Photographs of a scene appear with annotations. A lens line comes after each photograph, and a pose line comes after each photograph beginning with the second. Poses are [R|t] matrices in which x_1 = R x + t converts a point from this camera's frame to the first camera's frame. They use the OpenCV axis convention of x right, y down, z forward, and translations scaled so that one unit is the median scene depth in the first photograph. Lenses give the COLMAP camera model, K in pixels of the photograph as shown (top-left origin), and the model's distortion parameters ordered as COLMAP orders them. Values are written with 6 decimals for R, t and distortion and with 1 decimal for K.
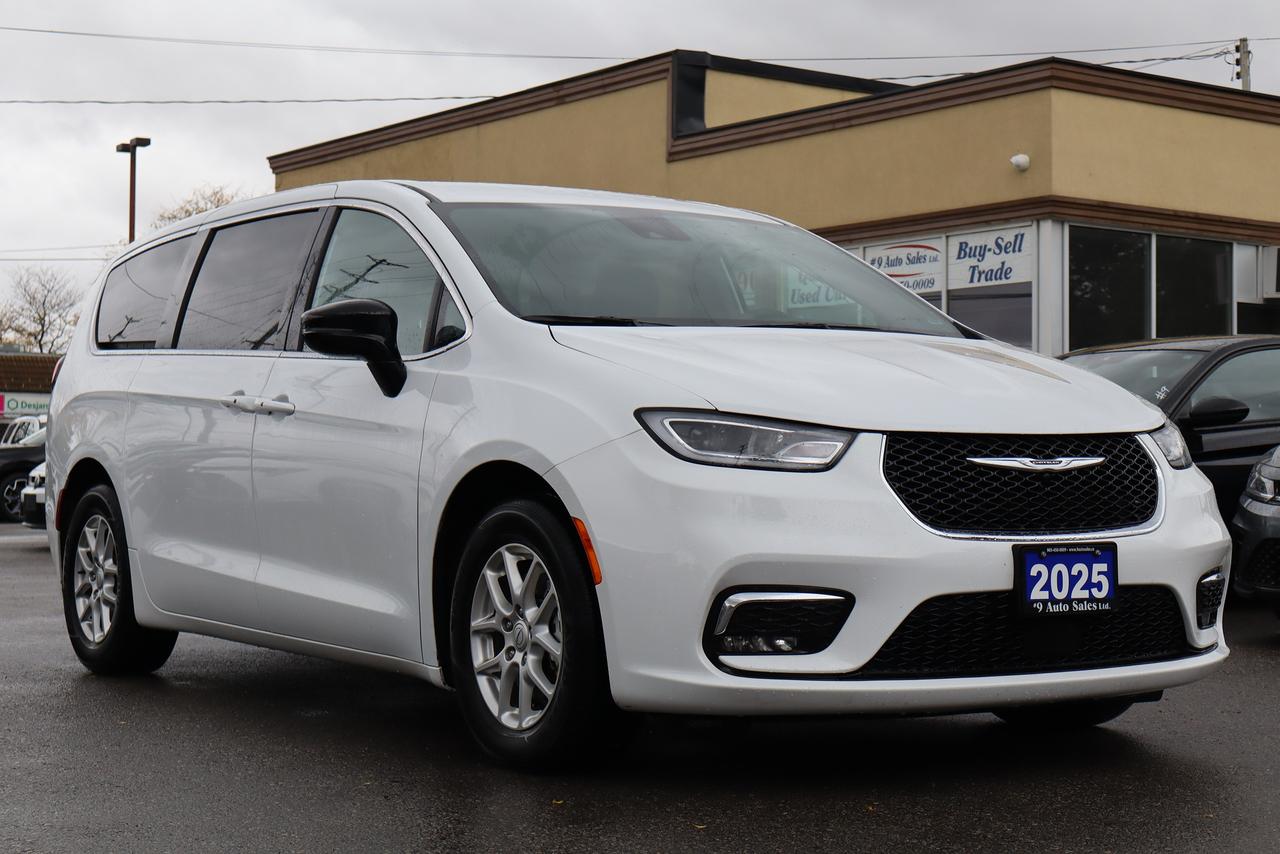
lens RADIAL K [[2271.3, 0, 640.0], [0, 2271.3, 427.0], [0, 0, 1]] dist [-0.008517, -0.023263]
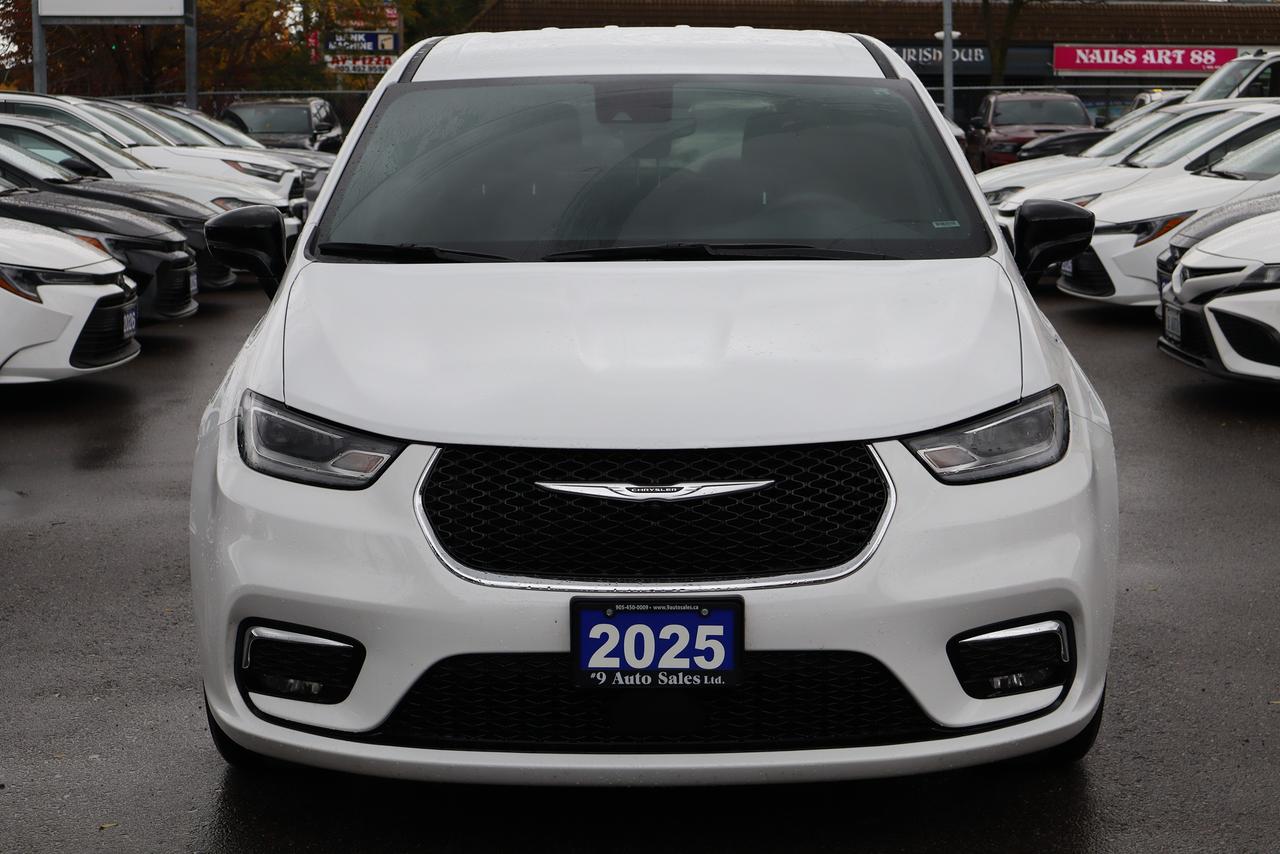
lens RADIAL K [[2413.2, 0, 640.0], [0, 2413.2, 427.0], [0, 0, 1]] dist [-0.025881, 0.016114]
pose [[0.841126, 0.073363, -0.535840, 0.624515], [0.010946, 0.988245, 0.152485, -0.133495], [0.540728, -0.134125, 0.830436, 0.318308]]
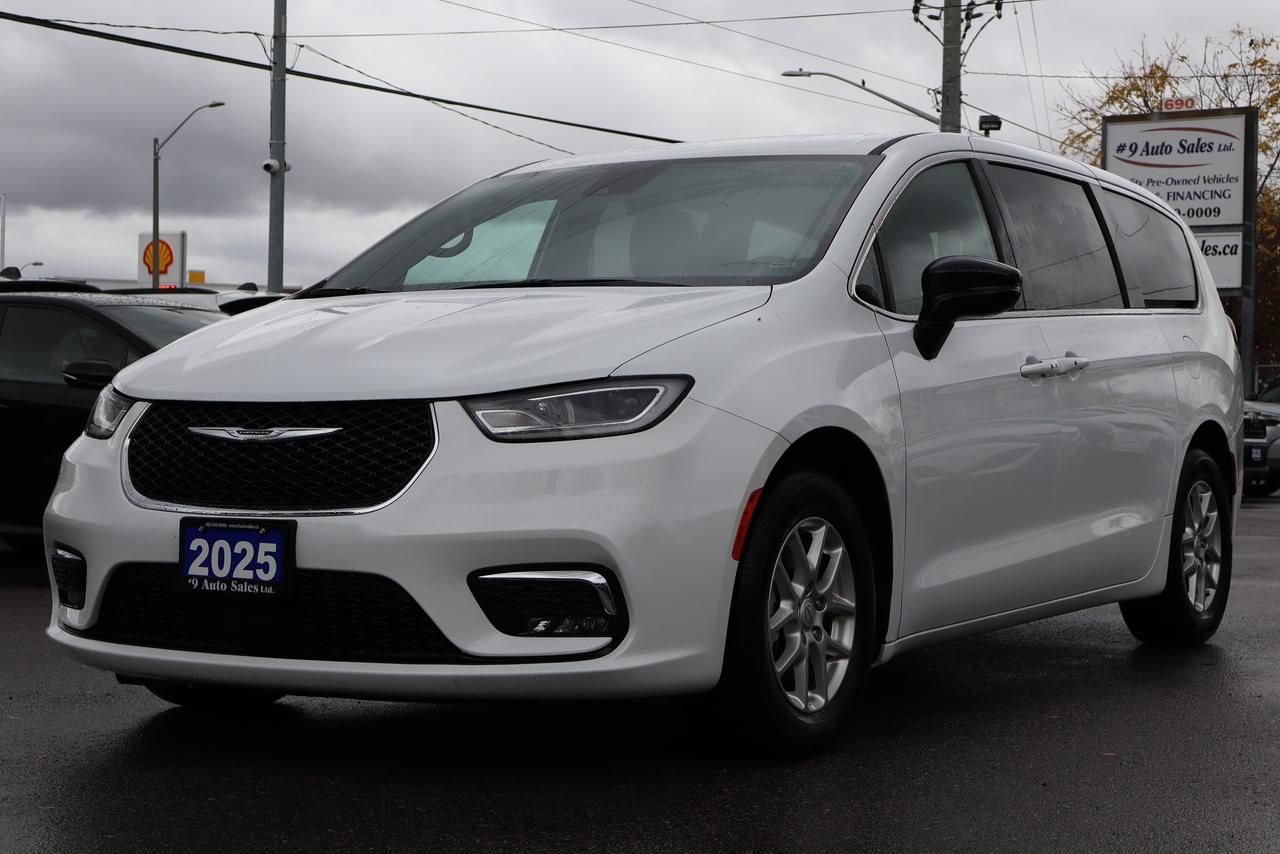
lens RADIAL K [[2413.2, 0, 640.0], [0, 2413.2, 427.0], [0, 0, 1]] dist [-0.025881, 0.016114]
pose [[0.437615, 0.009010, -0.899117, 1.158504], [0.007384, 0.999880, 0.013614, 0.001047], [0.899132, -0.012597, 0.437496, 0.717745]]
